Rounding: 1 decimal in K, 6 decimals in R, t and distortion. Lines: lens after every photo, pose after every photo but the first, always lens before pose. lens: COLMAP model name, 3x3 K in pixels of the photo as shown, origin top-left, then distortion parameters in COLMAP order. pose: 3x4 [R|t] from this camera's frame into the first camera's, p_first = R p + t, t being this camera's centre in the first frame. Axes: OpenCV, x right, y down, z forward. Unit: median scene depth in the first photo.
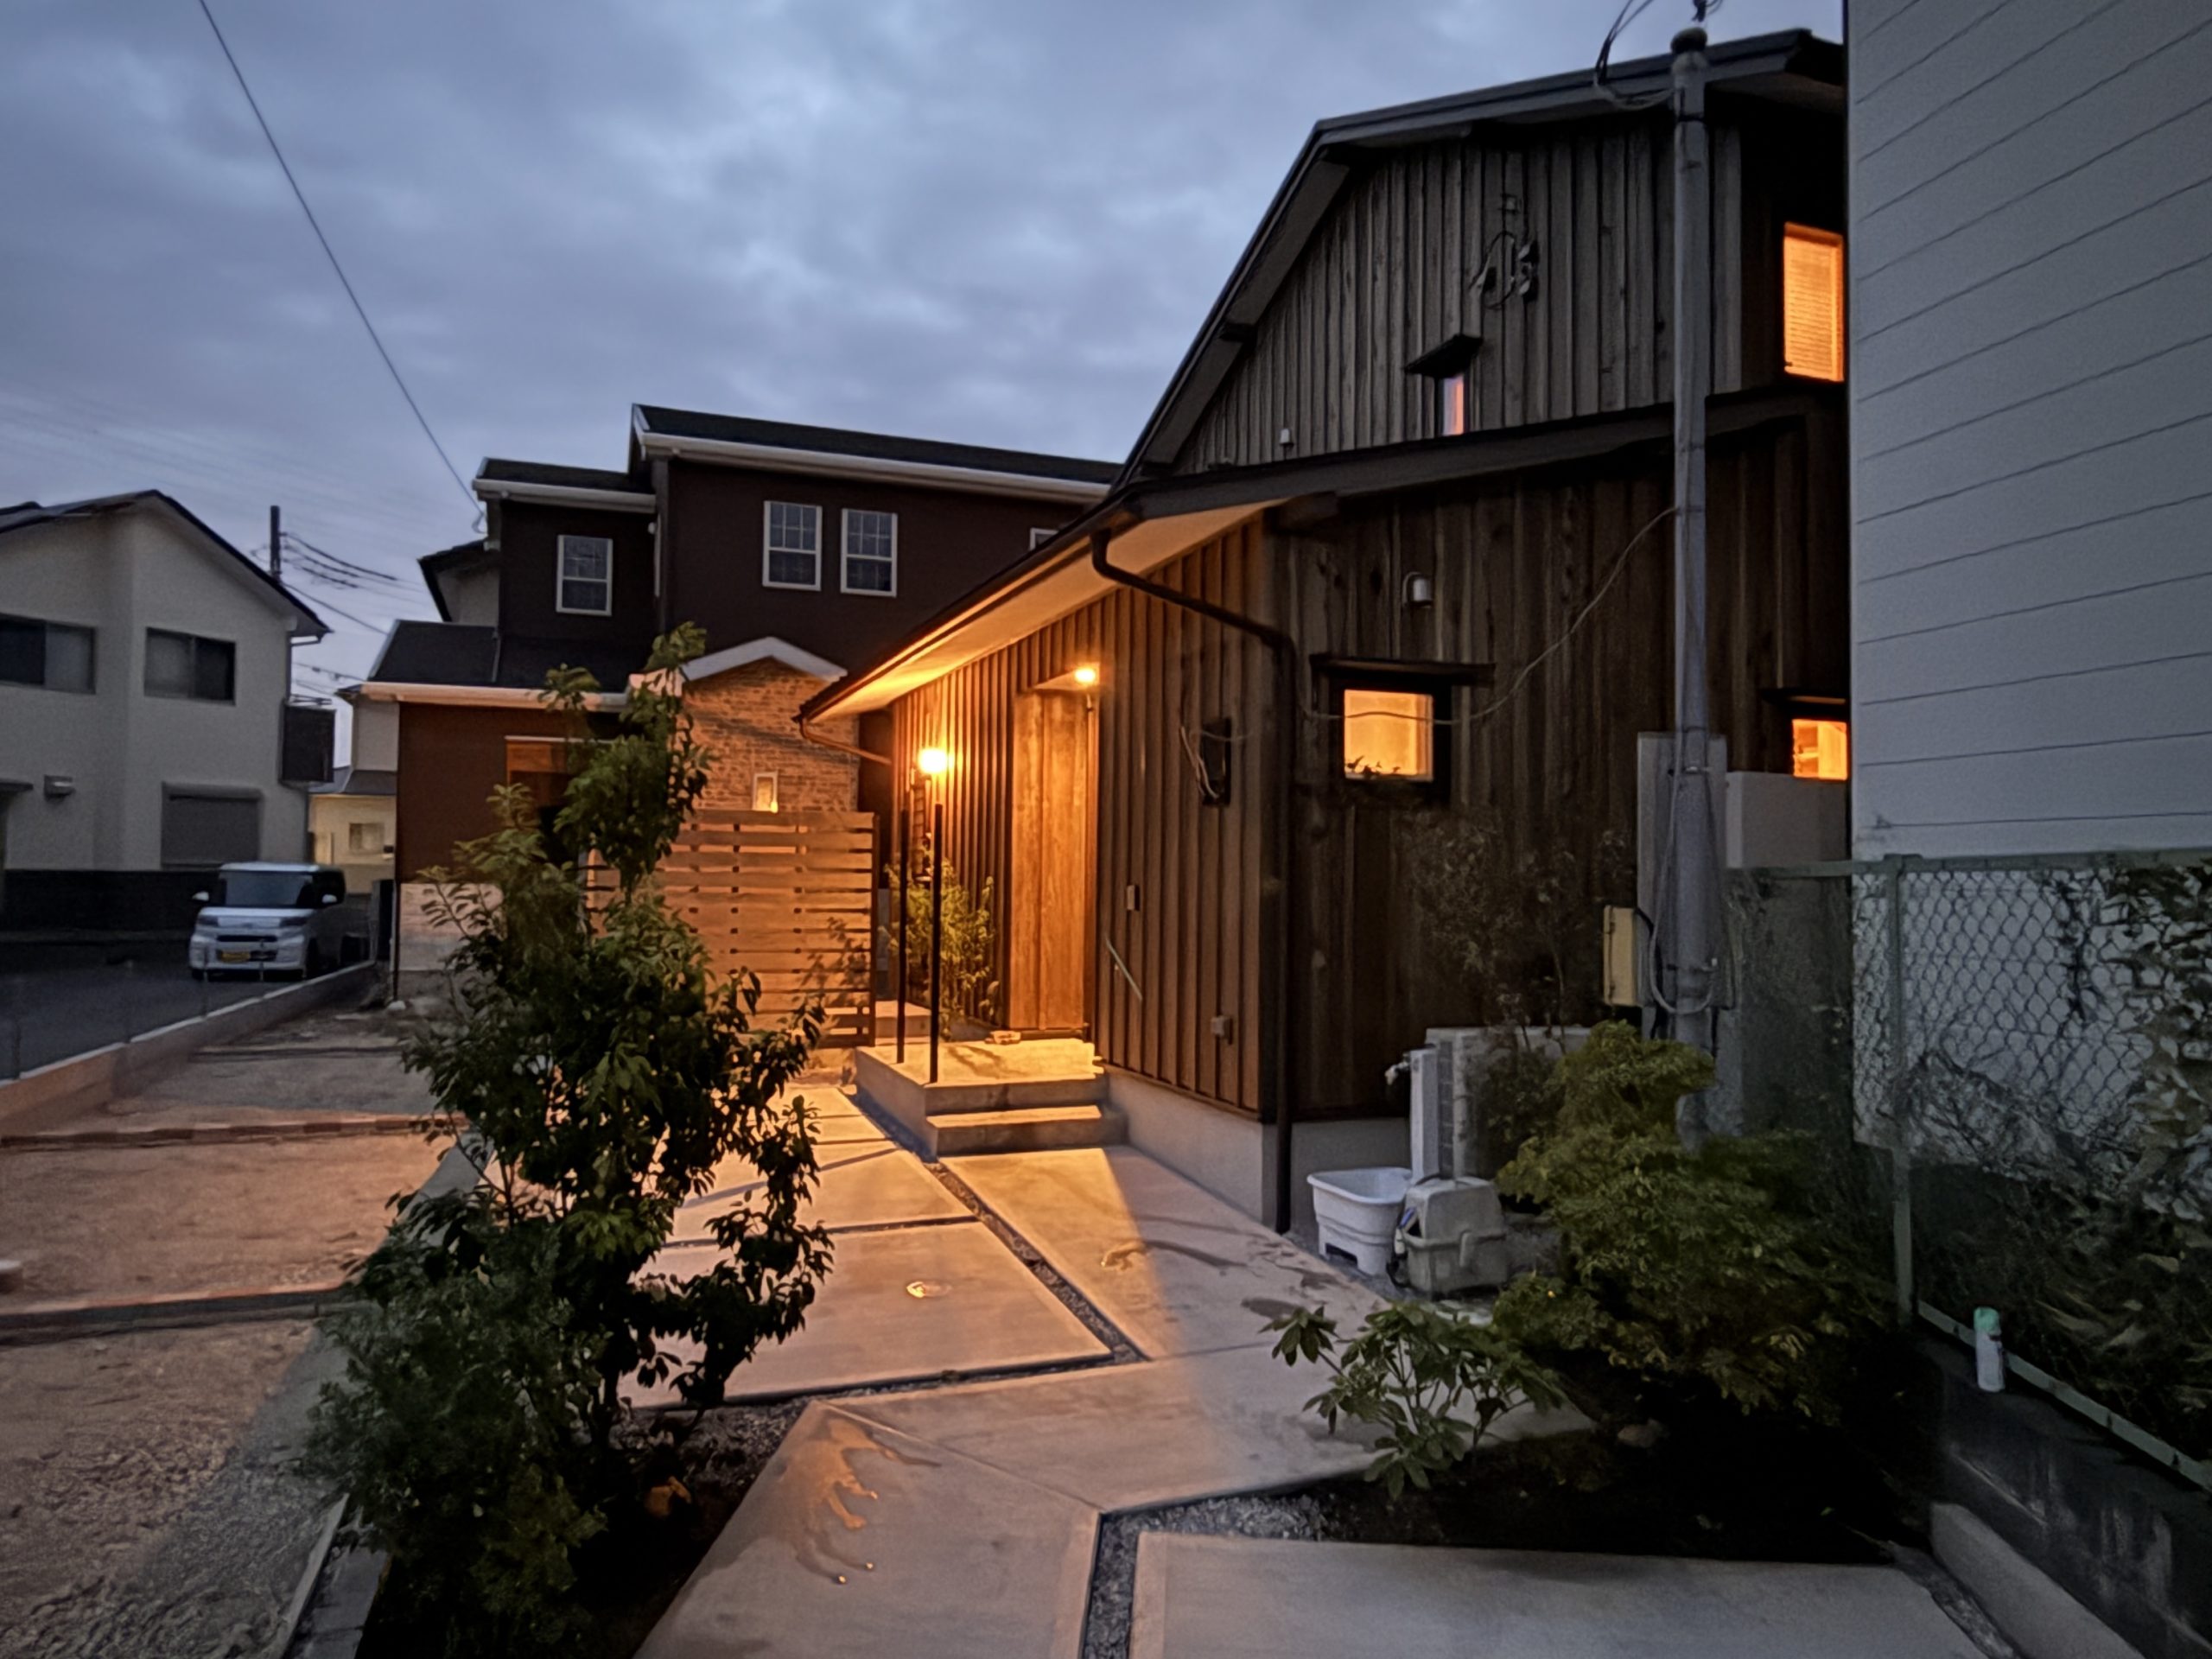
lens RADIAL K [[1473.8, 0, 1074.5], [0, 1473.8, 835.9], [0, 0, 1]] dist [-0.018015, 0.022423]
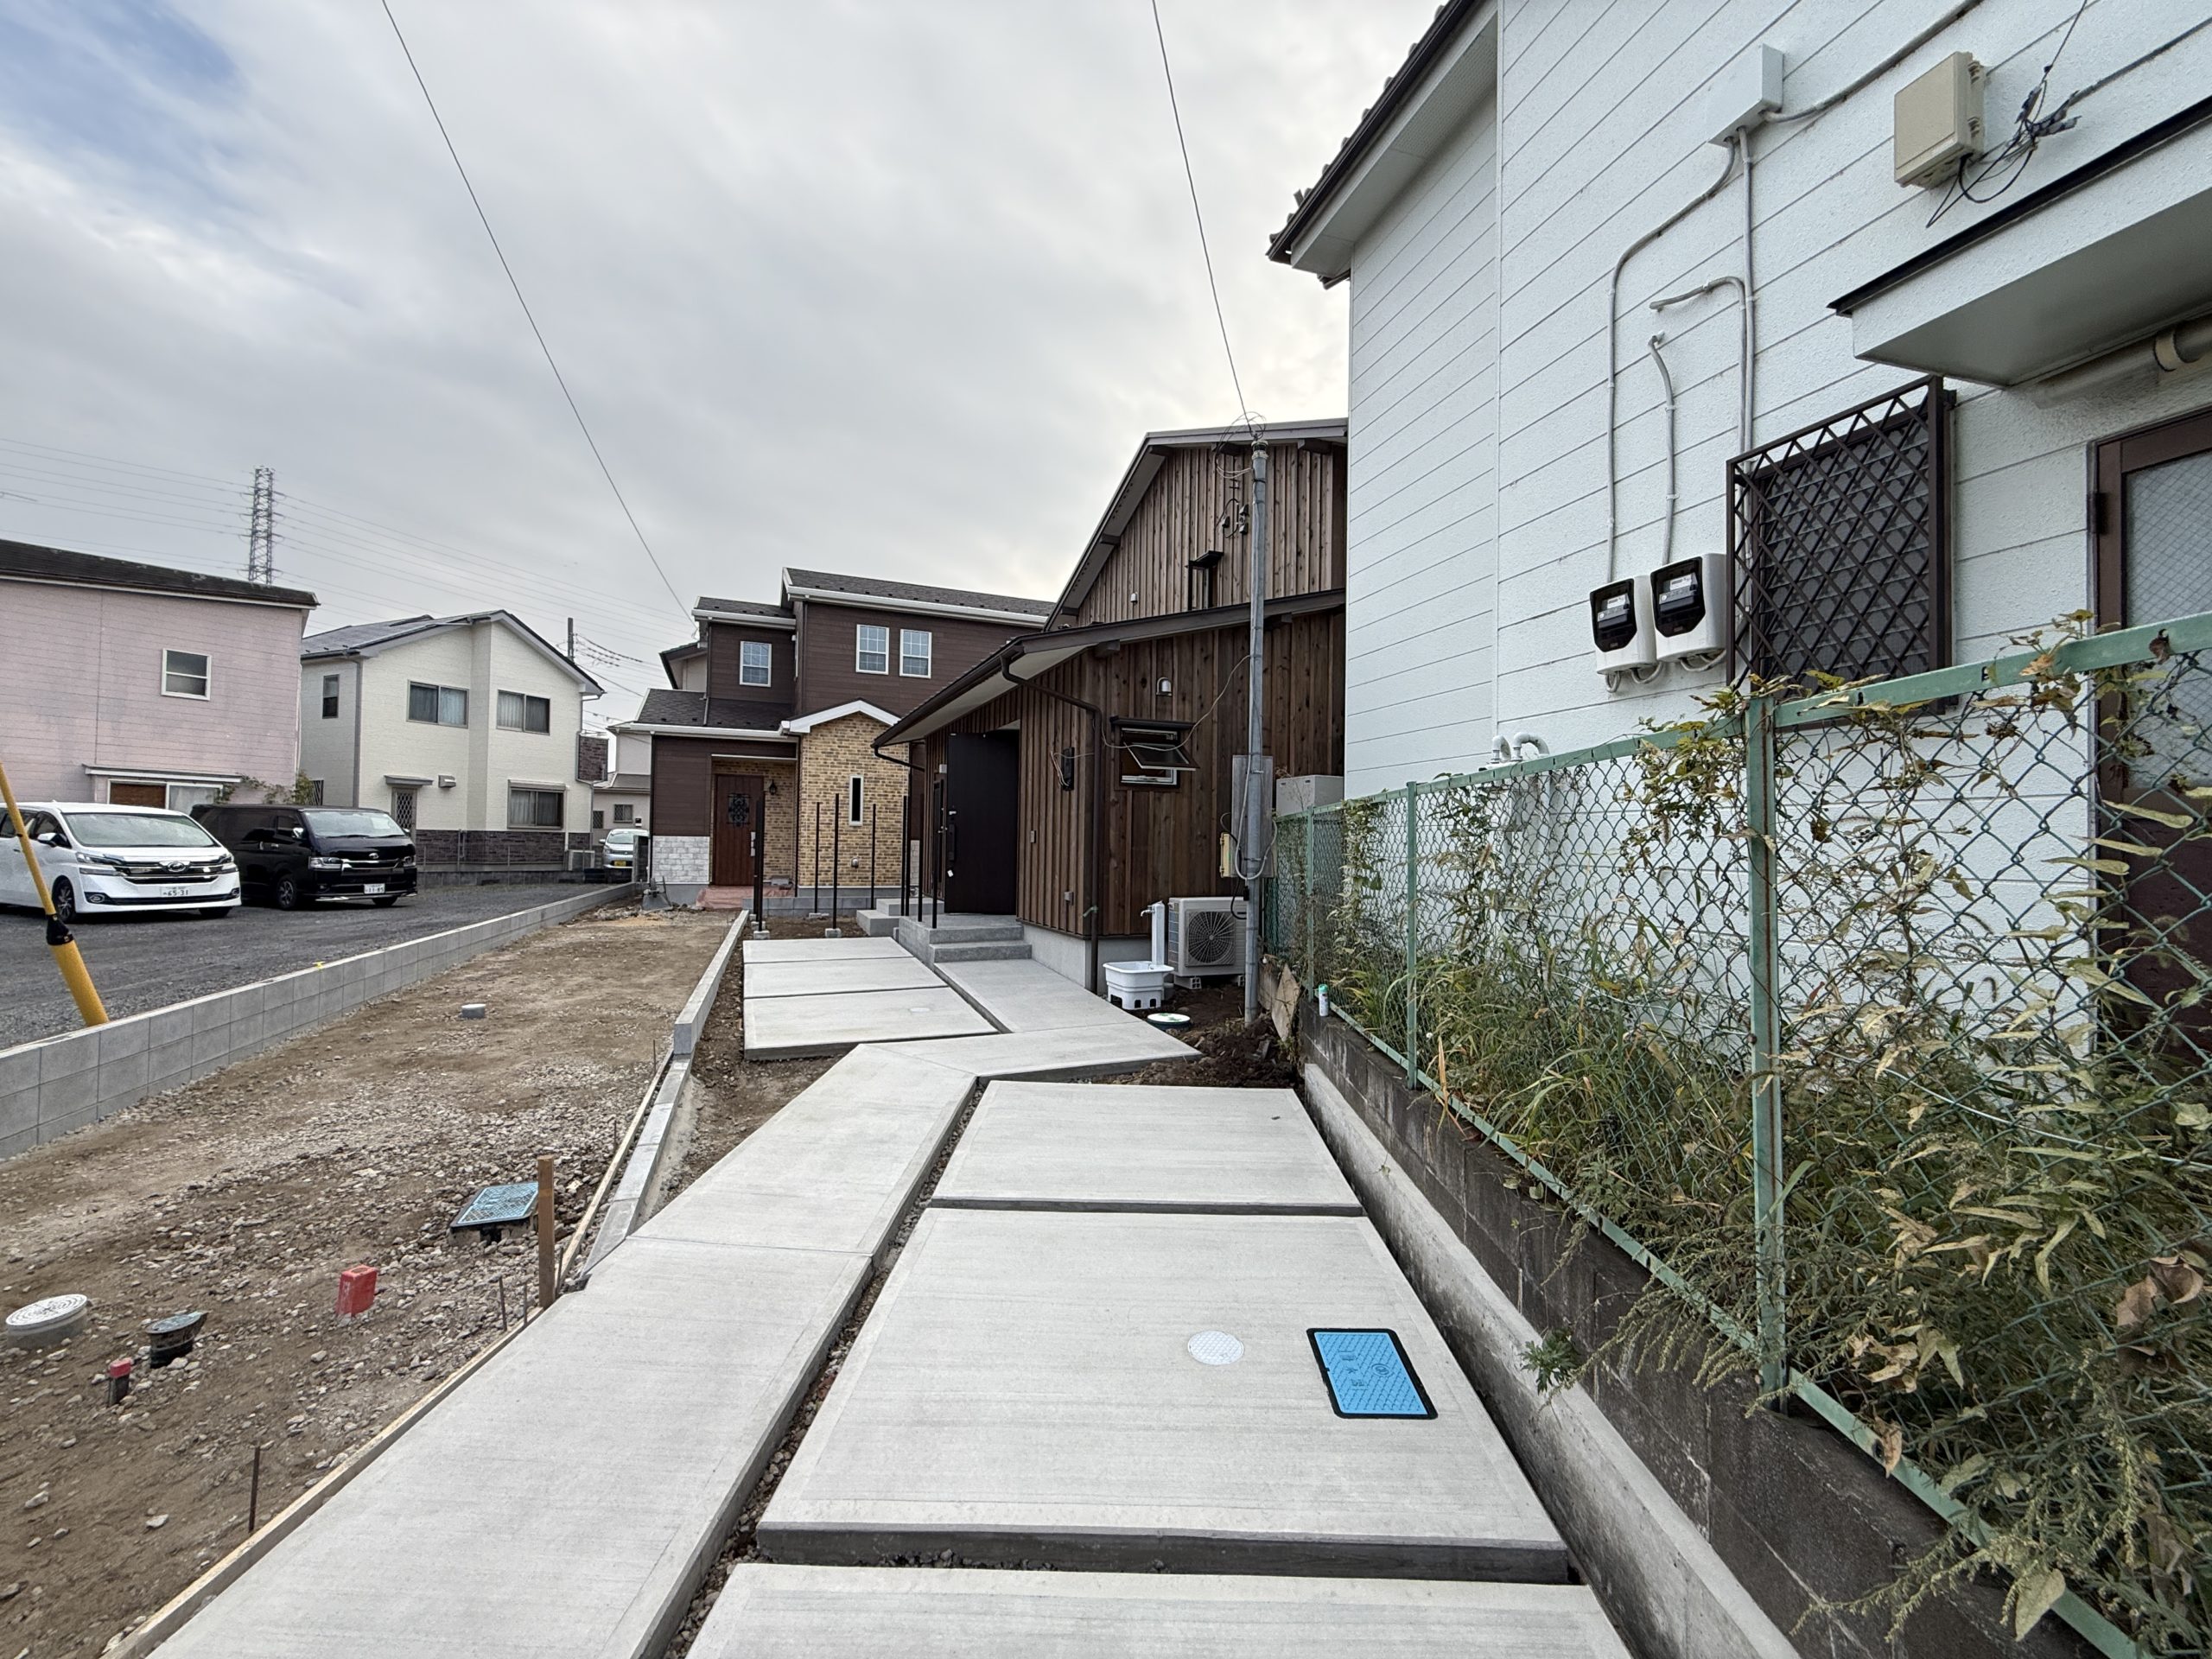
lens RADIAL K [[894.0, 0, 1088.4], [0, 894.0, 832.8], [0, 0, 1]] dist [-0.000838, 0.000637]
pose [[0.999358, 0.003739, 0.035638, 0.077088], [-0.004337, 0.999851, 0.016728, 0.017478], [-0.035570, -0.016872, 0.999225, -0.244889]]
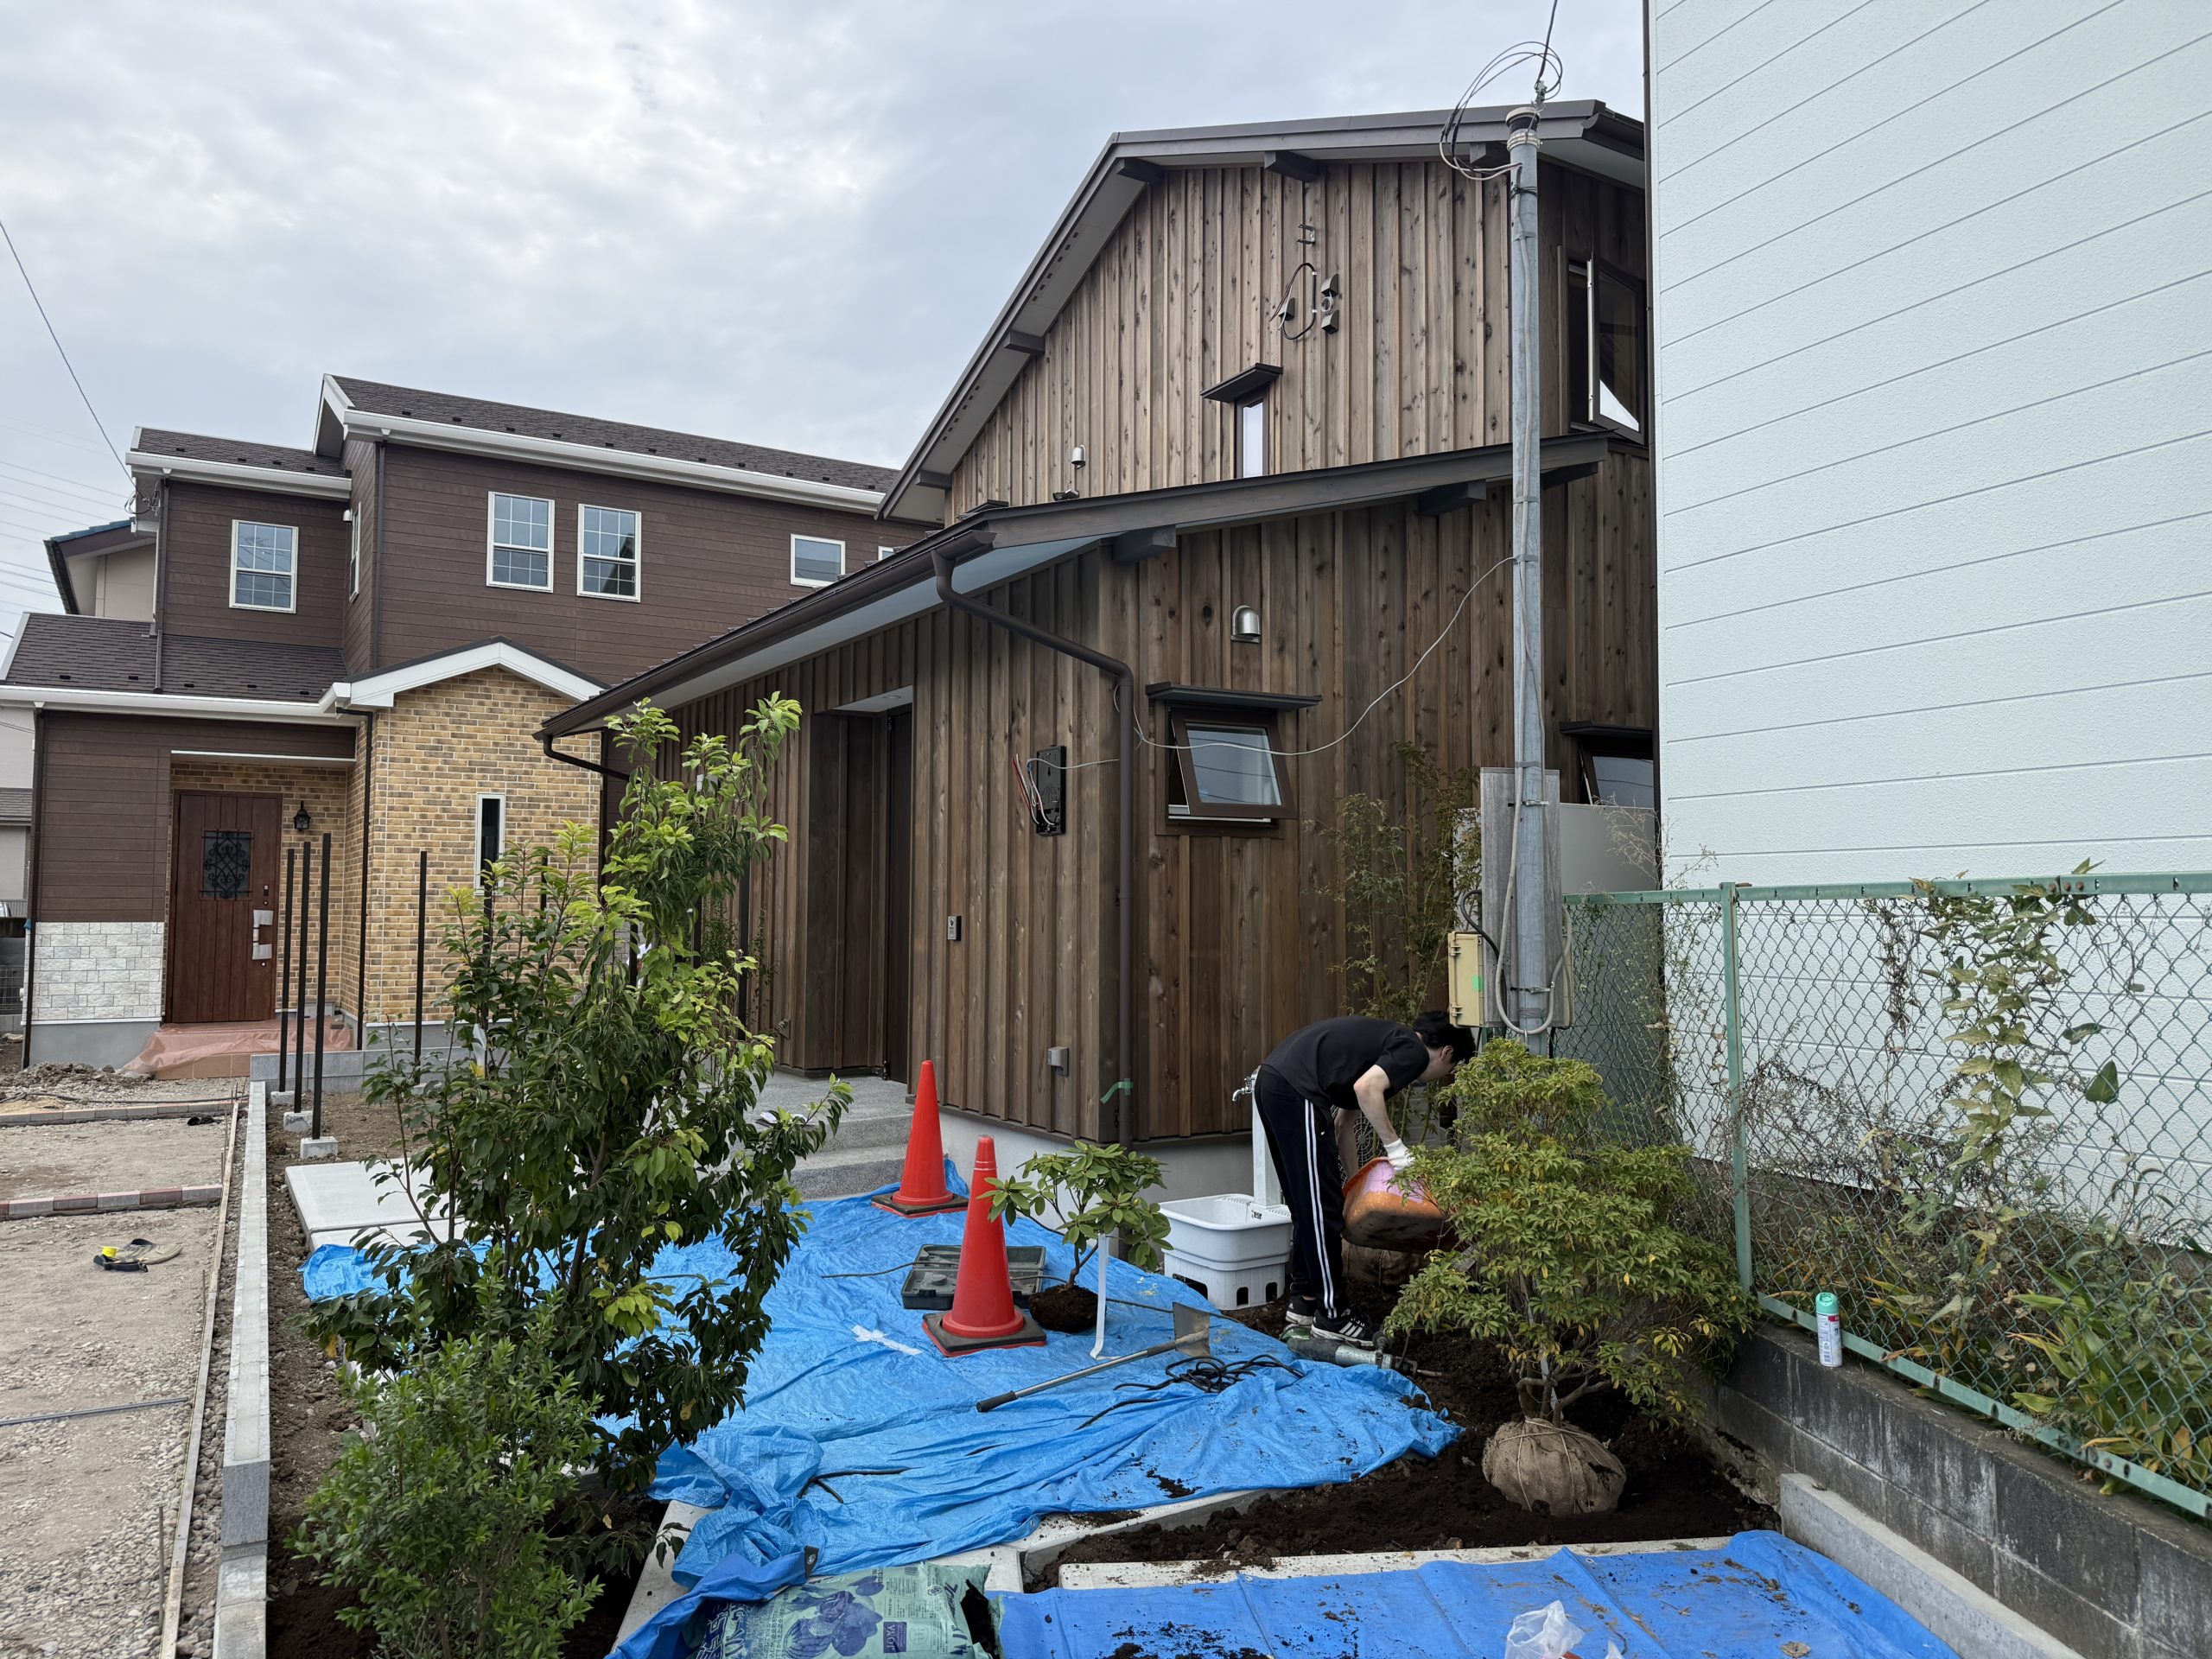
lens RADIAL K [[1572.6, 0, 1088.3], [0, 1572.6, 822.4], [0, 0, 1]] dist [0.070463, -0.072419]
pose [[0.982796, 0.000646, 0.184692, -0.071273], [0.003644, 0.999731, -0.022887, -0.004112], [-0.184657, 0.023166, 0.982530, -0.043553]]
